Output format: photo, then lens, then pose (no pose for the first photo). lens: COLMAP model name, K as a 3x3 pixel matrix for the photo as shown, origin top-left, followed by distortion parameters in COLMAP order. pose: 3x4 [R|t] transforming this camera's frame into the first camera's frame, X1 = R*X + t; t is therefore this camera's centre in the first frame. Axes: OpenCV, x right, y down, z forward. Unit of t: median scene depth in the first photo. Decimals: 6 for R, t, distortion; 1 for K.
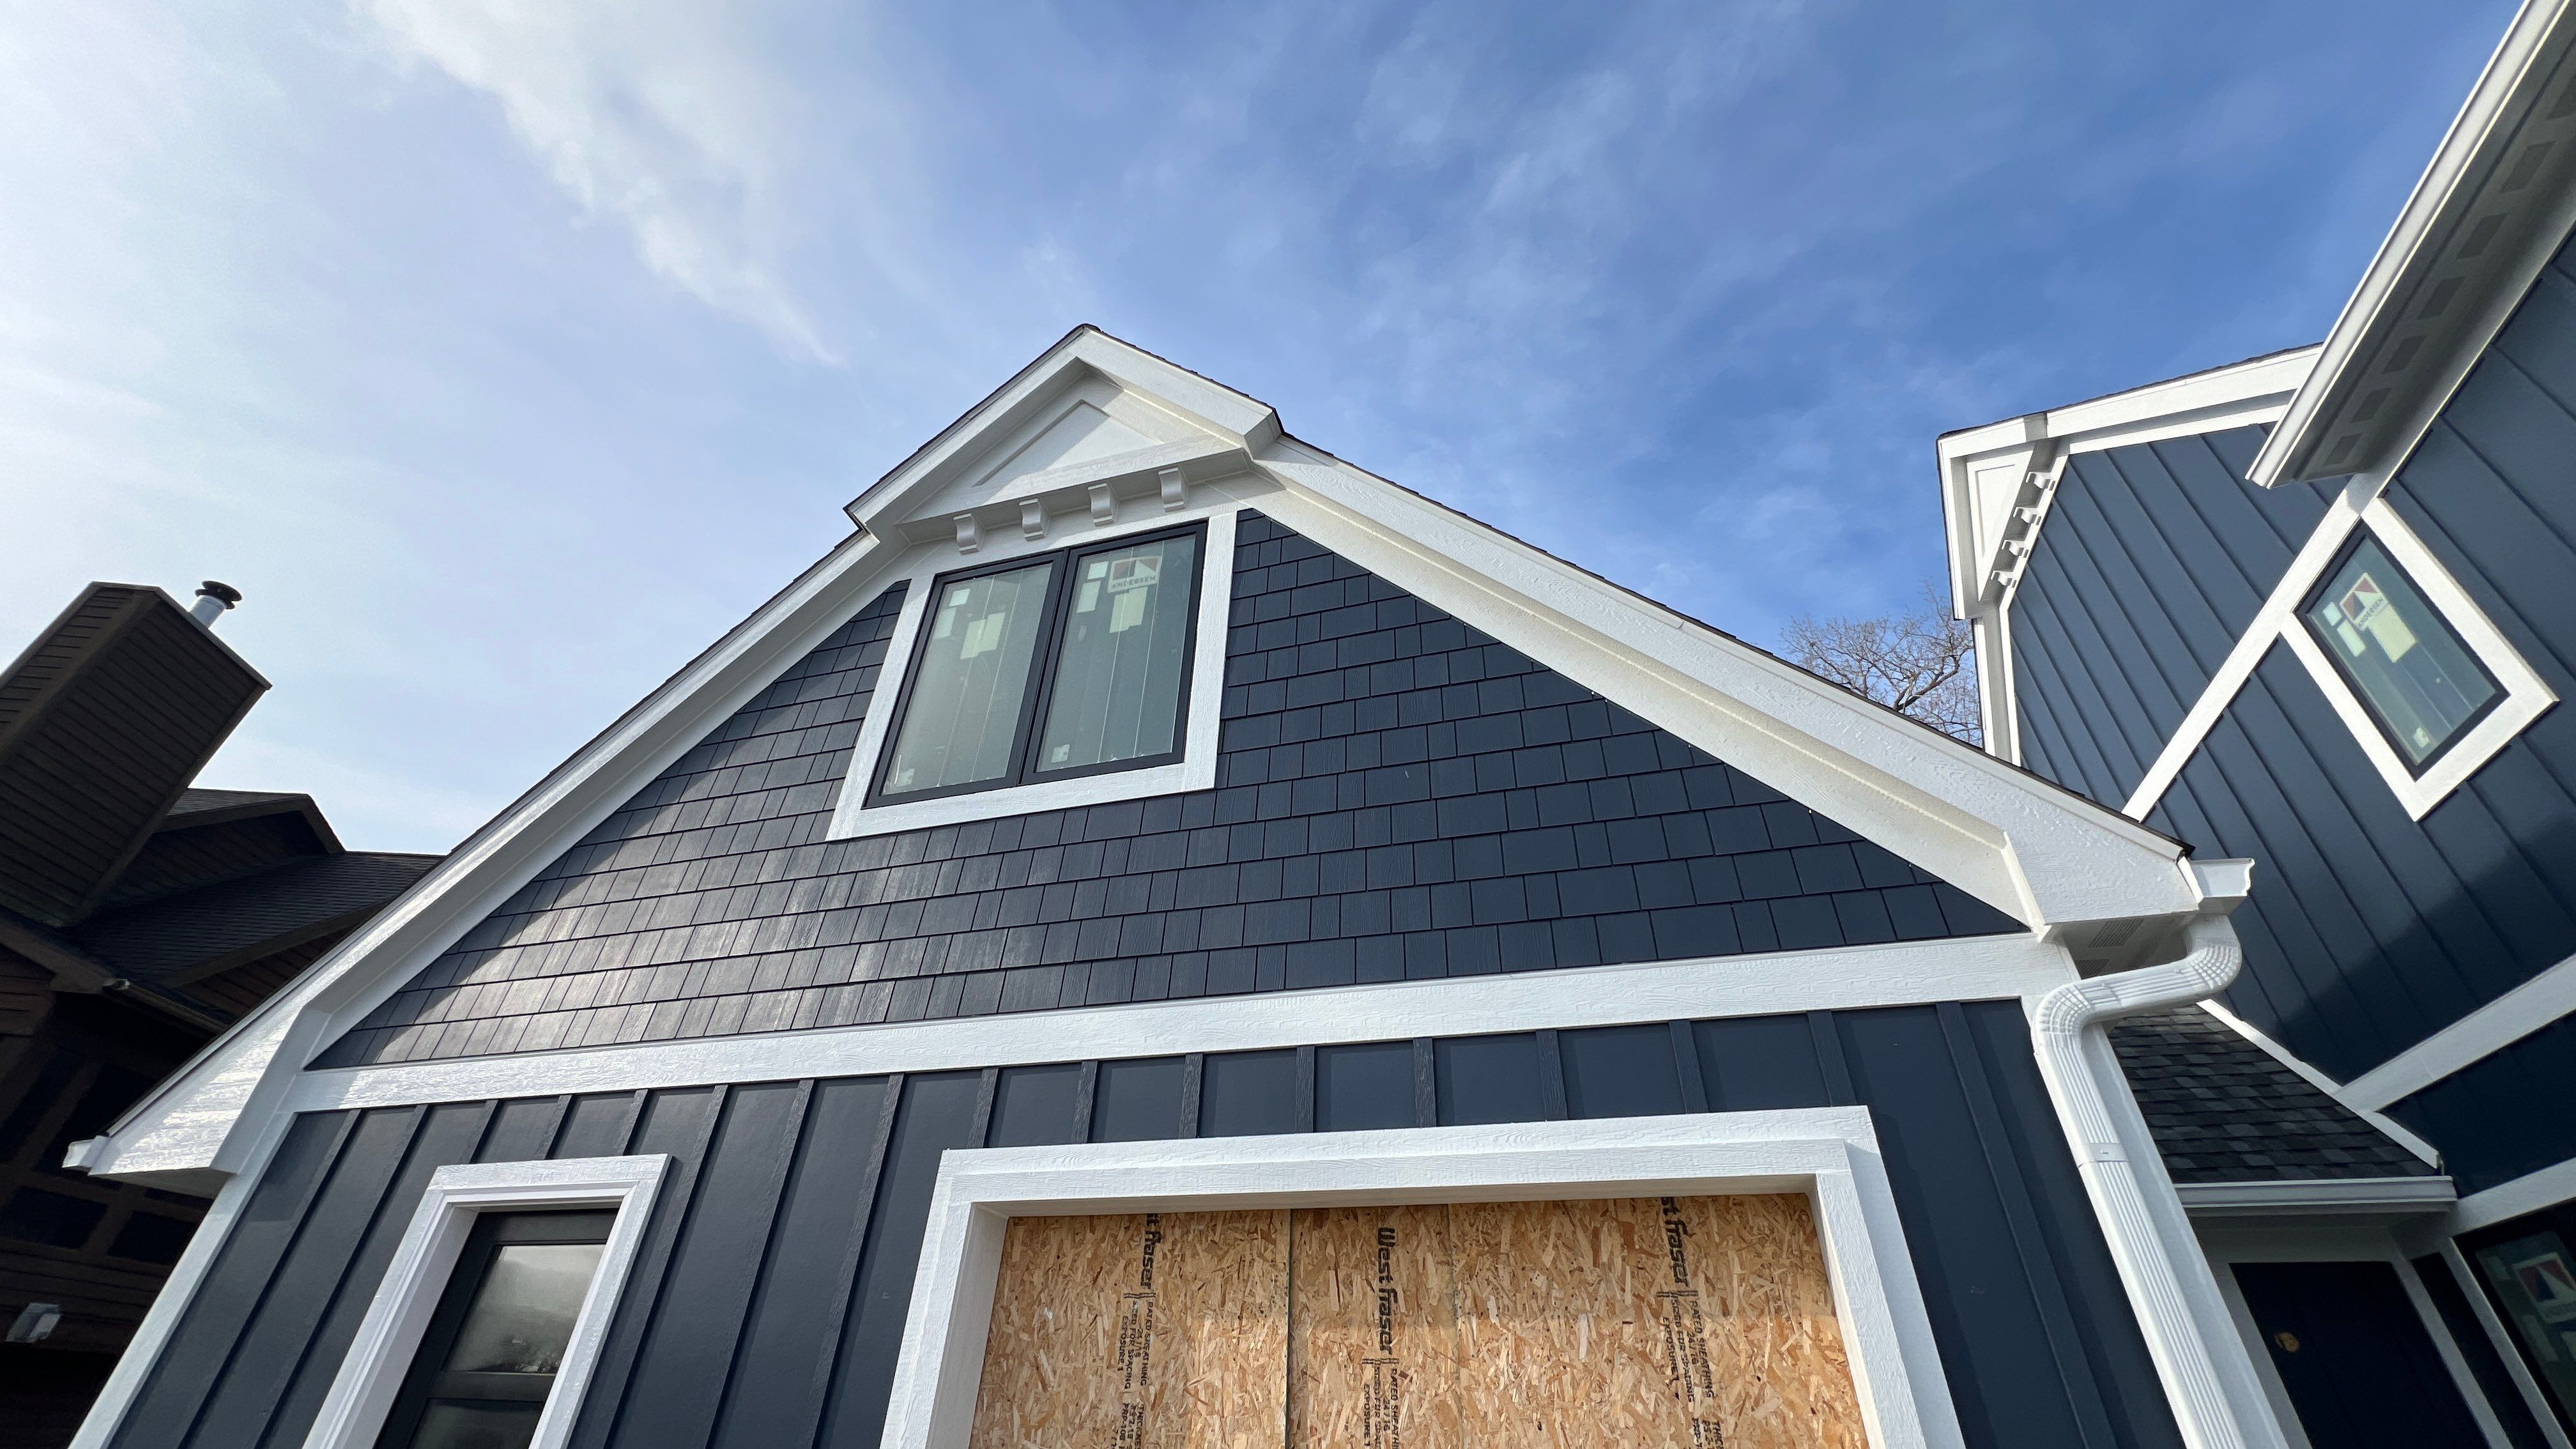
lens RADIAL K [[1028.4, 0, 1280.6], [0, 1028.4, 717.9], [0, 0, 1]] dist [-0.002910, 0.000515]
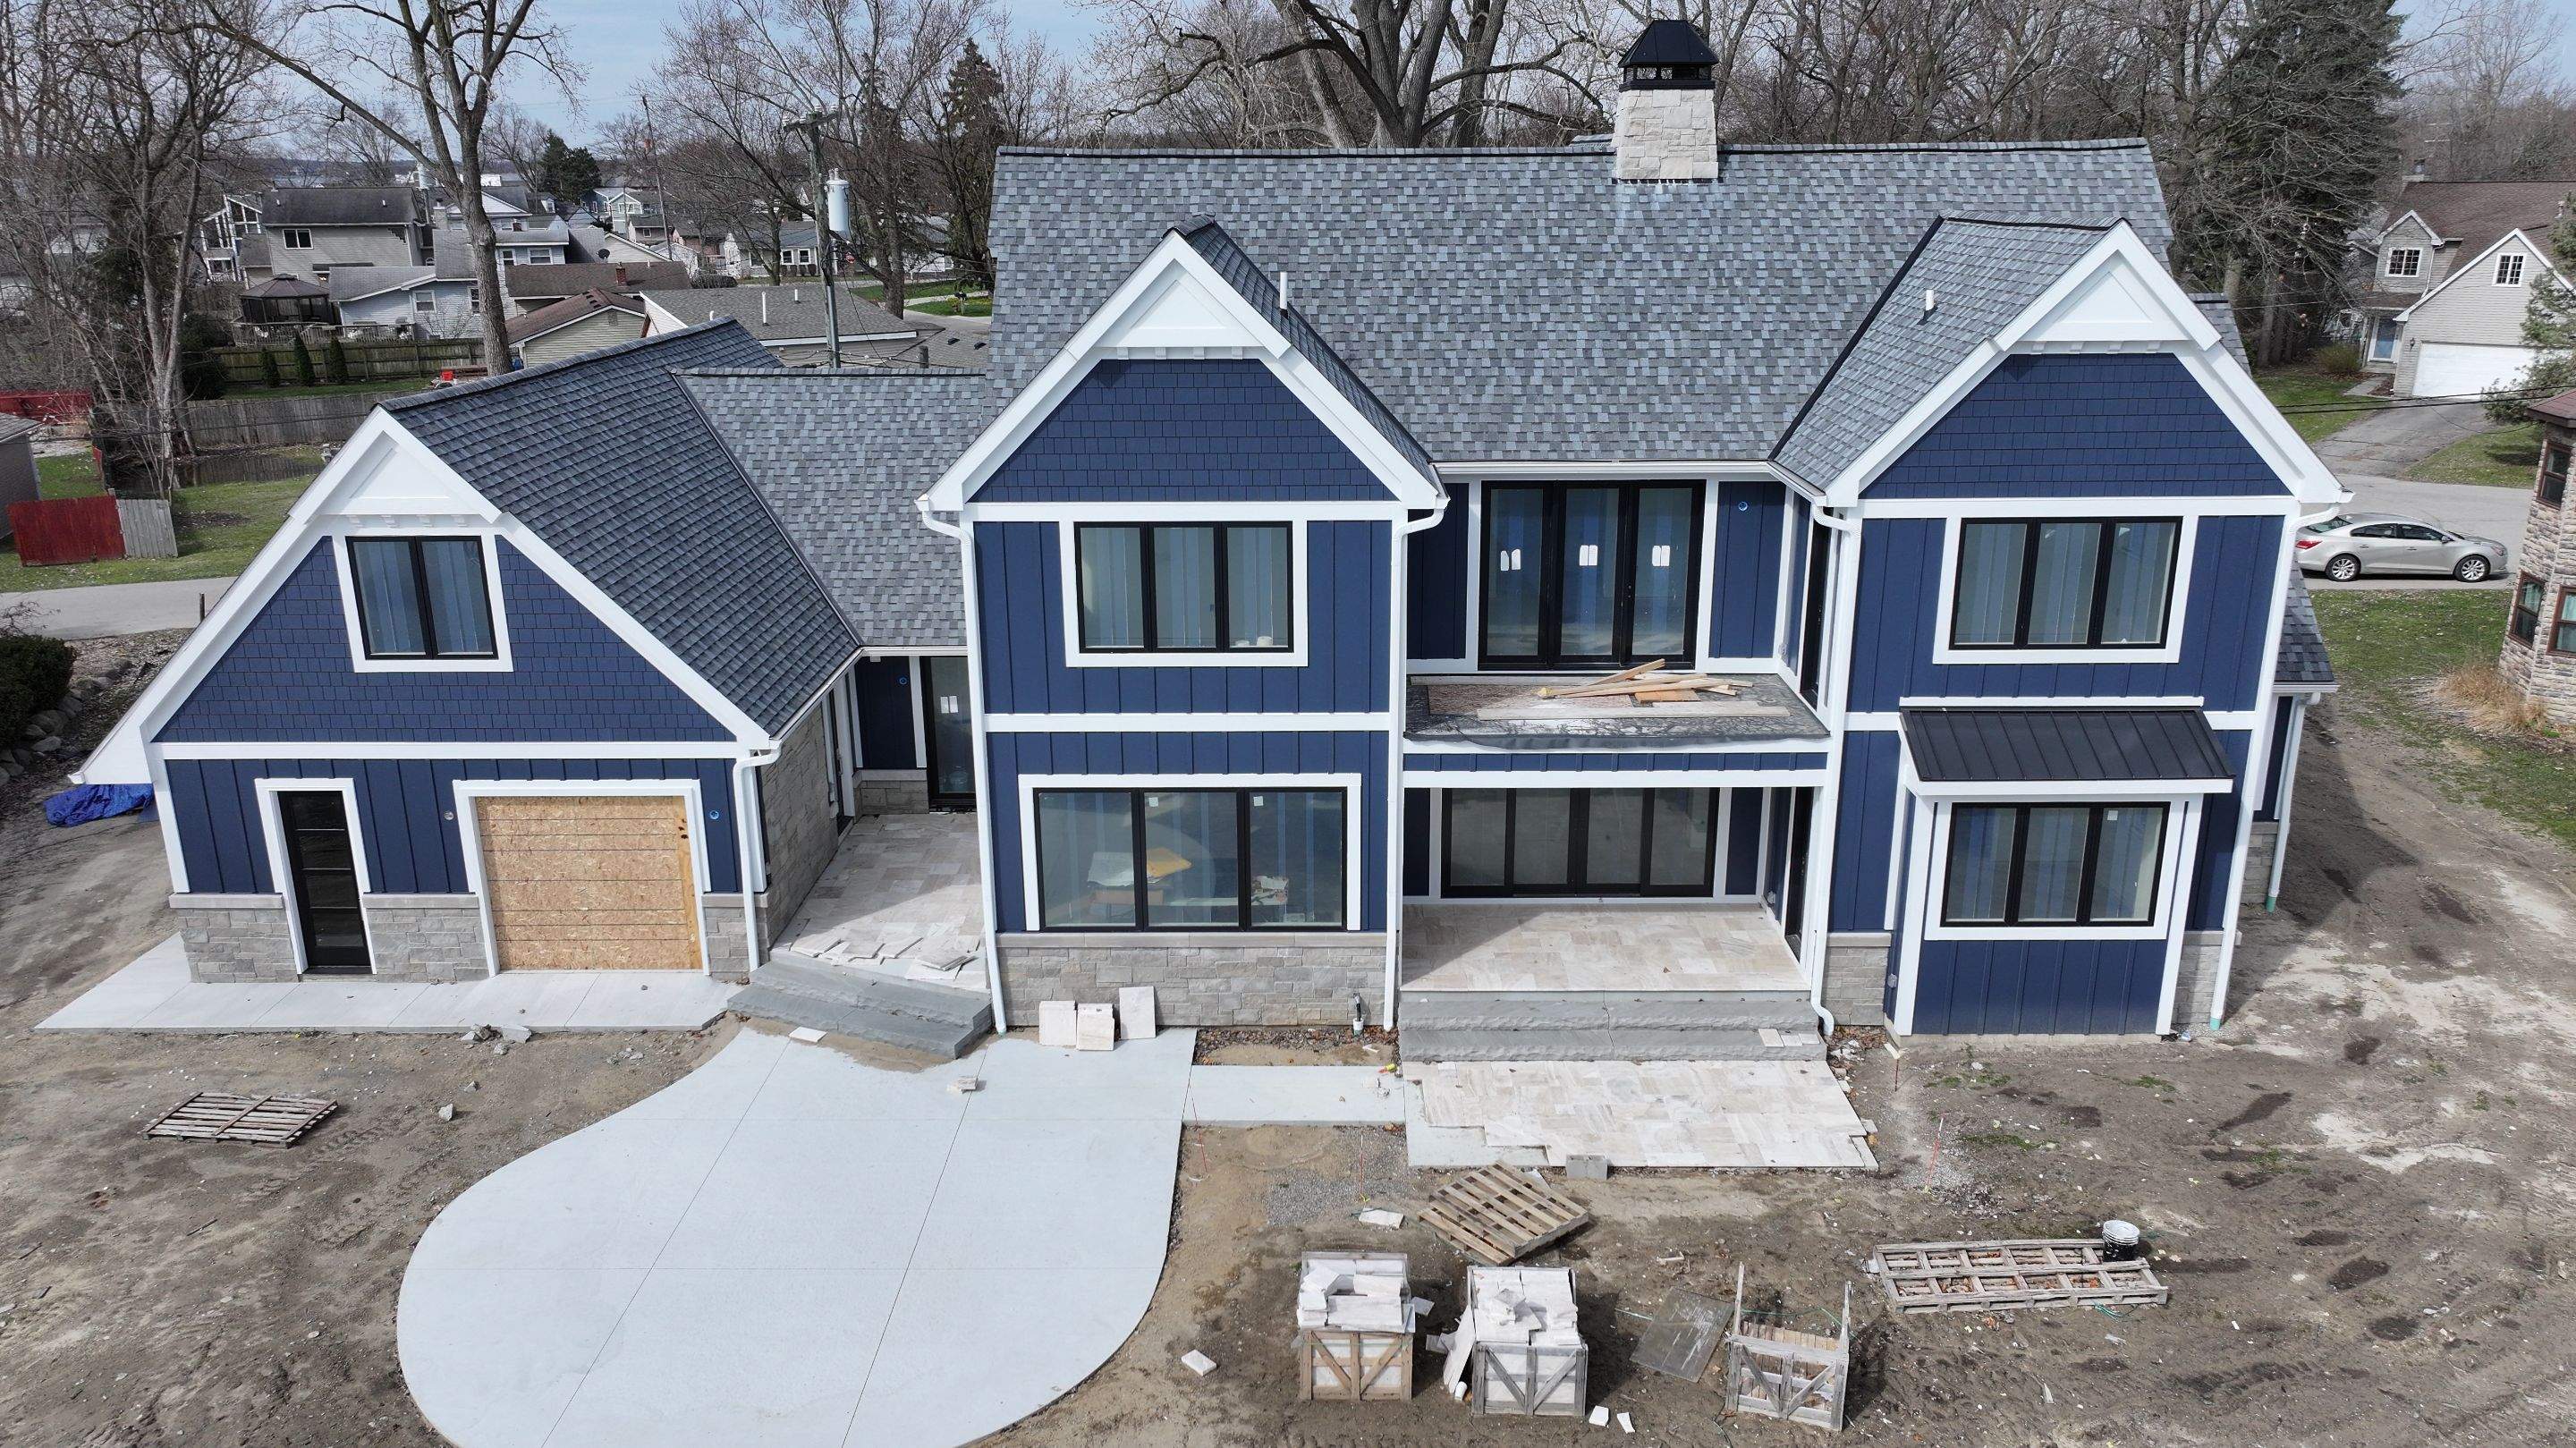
lens RADIAL K [[1809.0, 0, 1300.6], [0, 1809.0, 704.0], [0, 0, 1]] dist [0.008125, 0.003930]
pose [[0.960061, -0.115725, 0.254738, 0.857479], [-0.133563, 0.610462, 0.780703, -4.732556], [-0.245854, -0.783546, 0.570624, -2.875079]]
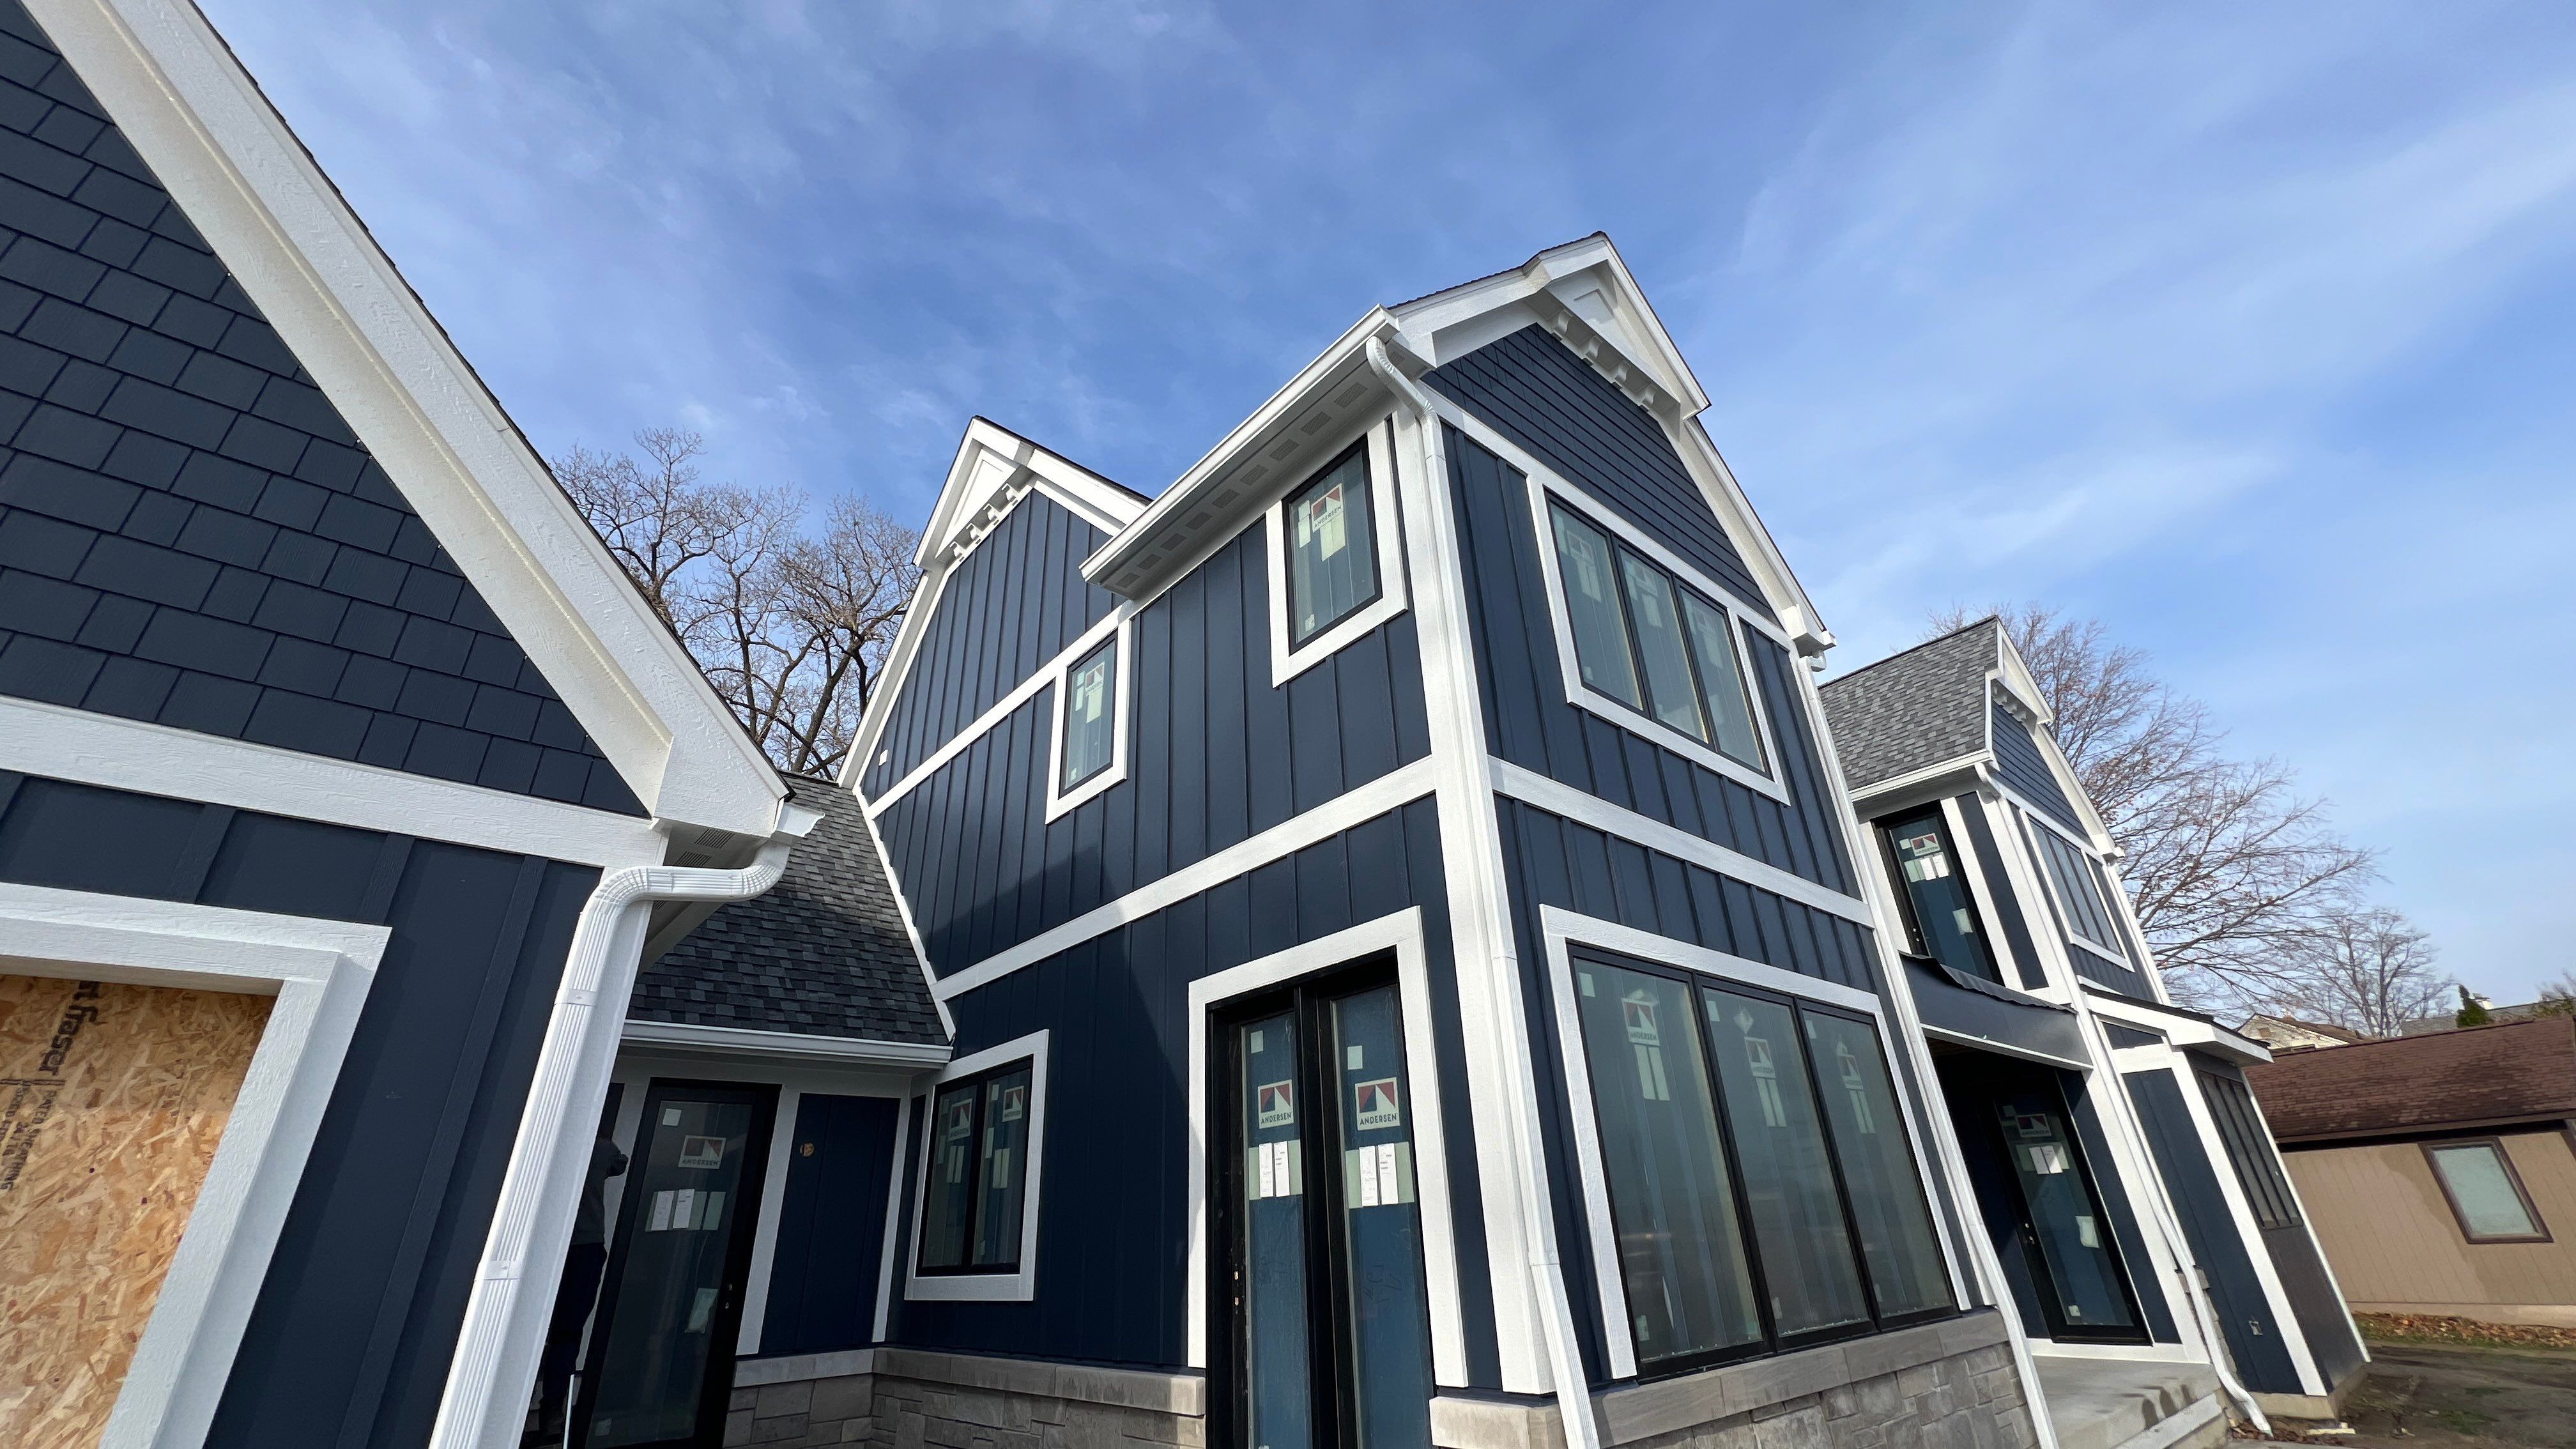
lens RADIAL K [[1028.4, 0, 1288.6], [0, 1028.4, 717.6], [0, 0, 1]] dist [-0.002910, 0.000515]
pose [[0.534107, 0.338861, 0.774534, 0.140532], [-0.449706, 0.889665, -0.079121, -0.107595], [-0.715887, -0.306054, 0.627564, -0.184834]]
